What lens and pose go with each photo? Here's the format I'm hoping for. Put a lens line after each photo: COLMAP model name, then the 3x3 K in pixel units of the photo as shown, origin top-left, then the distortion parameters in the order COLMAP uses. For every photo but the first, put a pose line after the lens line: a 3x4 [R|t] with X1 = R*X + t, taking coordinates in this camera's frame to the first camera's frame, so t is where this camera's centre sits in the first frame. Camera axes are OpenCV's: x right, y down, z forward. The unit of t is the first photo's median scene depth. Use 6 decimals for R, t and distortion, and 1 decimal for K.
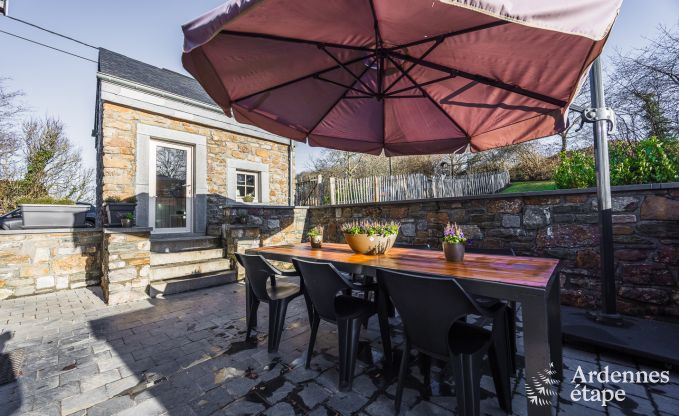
lens RADIAL K [[258.4, 0, 342.5], [0, 258.4, 218.2], [0, 0, 1]] dist [0.000176, -0.000157]
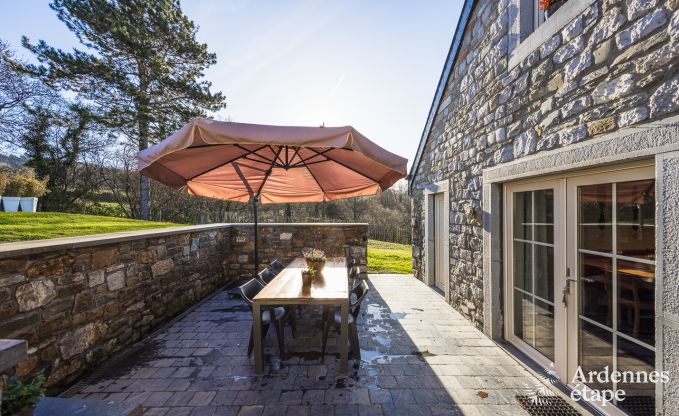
lens RADIAL K [[272.9, 0, 339.5], [0, 272.9, 208.0], [0, 0, 1]] dist [0.012563, -0.000596]
pose [[-0.624040, 0.024584, 0.781006, -0.726832], [0.012128, 0.999689, -0.021777, -0.130253], [-0.781299, -0.004118, -0.624144, 1.006679]]
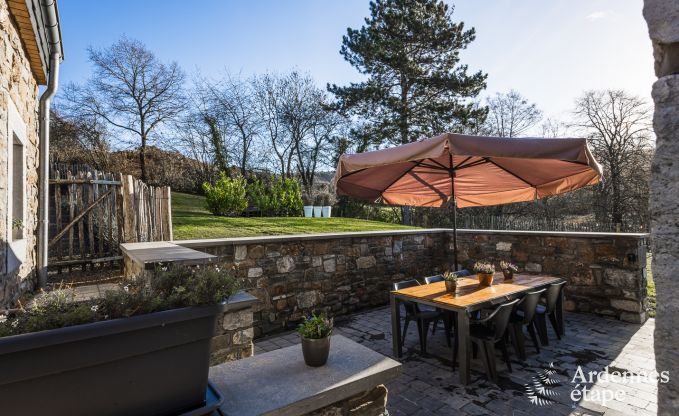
lens RADIAL K [[346.7, 0, 339.5], [0, 346.7, 208.0], [0, 0, 1]] dist [0.089440, -0.000260]
pose [[0.191754, 0.037304, 0.980734, -1.084381], [0.008088, 0.999183, -0.039587, -0.126604], [-0.981410, 0.015523, 0.191295, 0.711045]]
